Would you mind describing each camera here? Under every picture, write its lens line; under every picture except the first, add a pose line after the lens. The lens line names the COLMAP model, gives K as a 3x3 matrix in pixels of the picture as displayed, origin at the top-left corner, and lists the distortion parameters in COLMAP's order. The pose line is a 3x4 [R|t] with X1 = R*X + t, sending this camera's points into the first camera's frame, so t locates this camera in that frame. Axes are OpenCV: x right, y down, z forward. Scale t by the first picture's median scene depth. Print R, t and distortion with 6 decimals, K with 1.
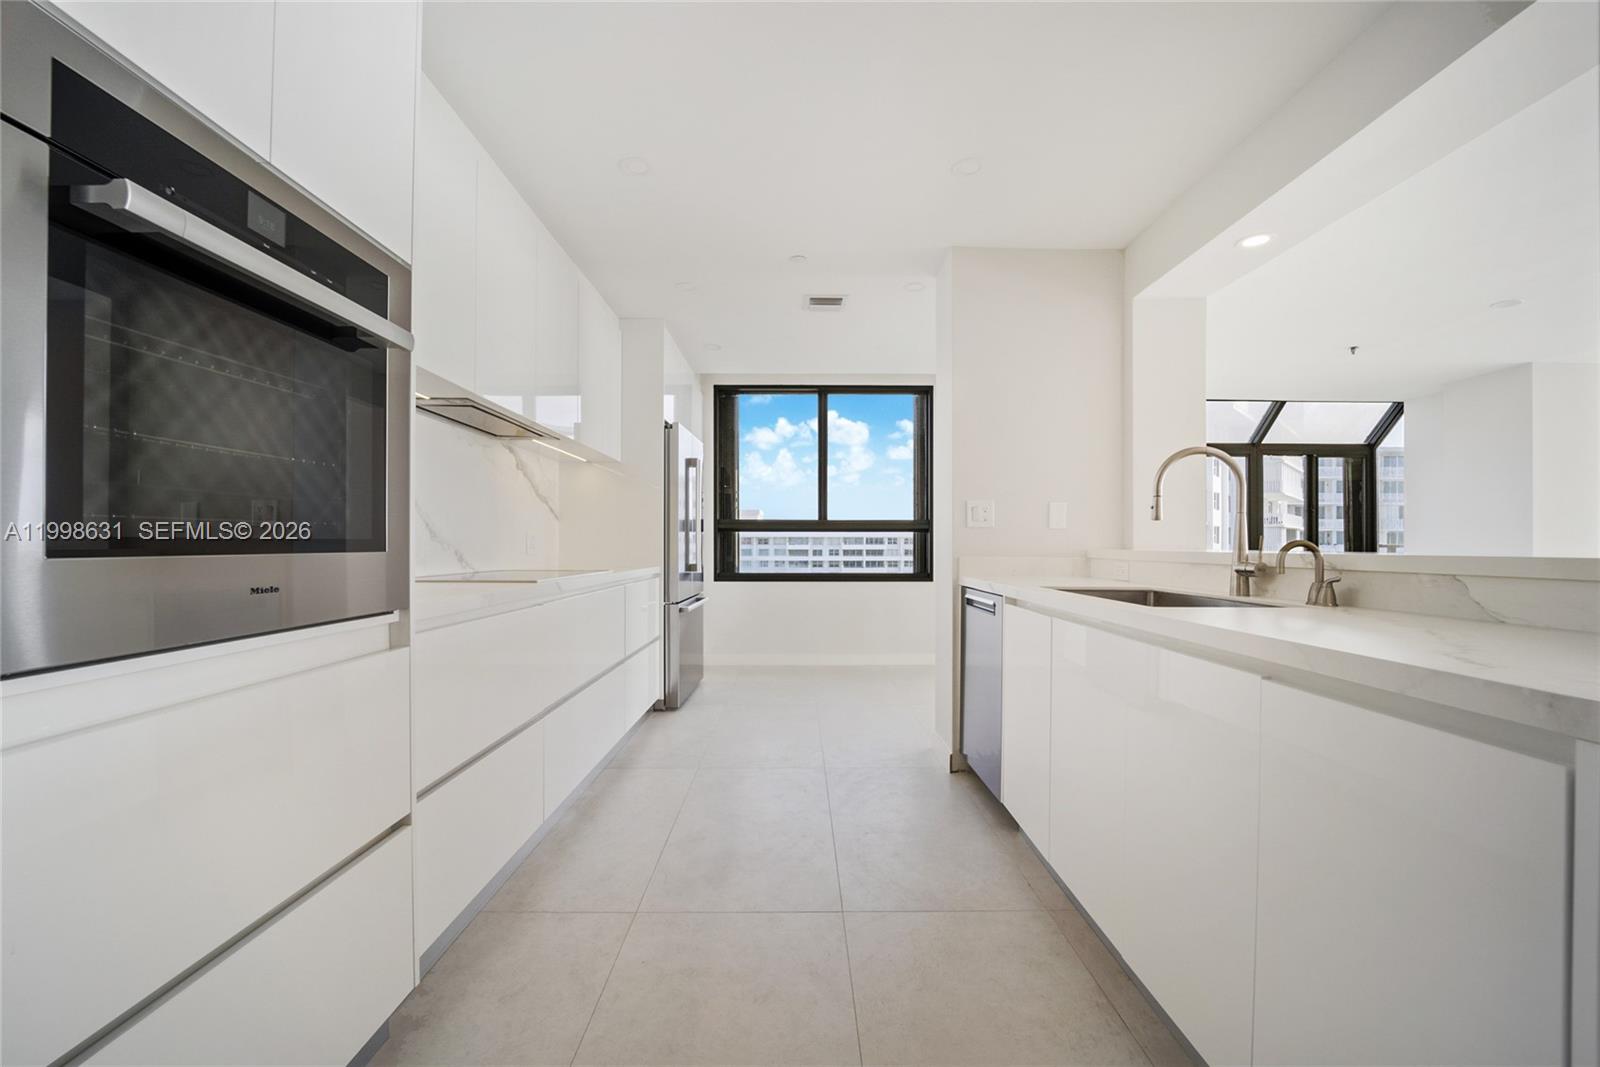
lens RADIAL K [[644.1, 0, 797.5], [0, 644.1, 541.8], [0, 0, 1]] dist [-0.000538, -0.000214]
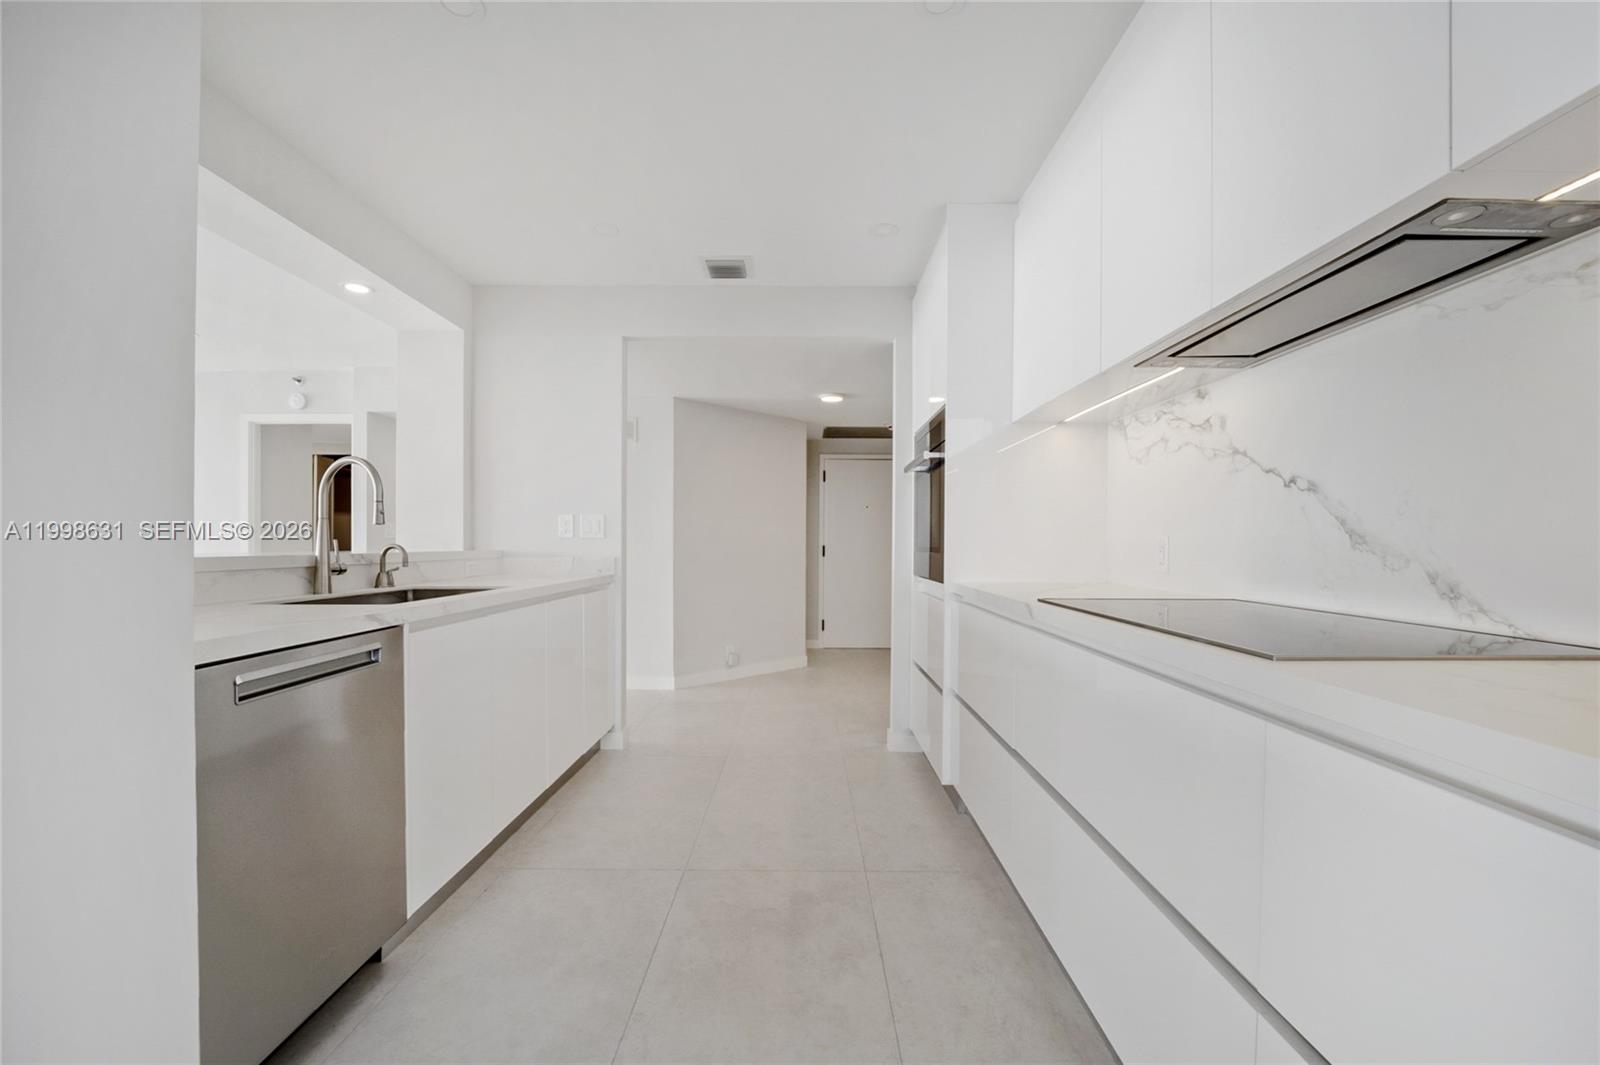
lens RADIAL K [[644.1, 0, 797.5], [0, 644.1, 540.8], [0, 0, 1]] dist [-0.000538, -0.000214]
pose [[-0.999952, -0.004600, 0.008677, -0.108559], [-0.004638, 0.999980, -0.004411, -0.005666], [-0.008657, -0.004451, -0.999953, 1.734312]]
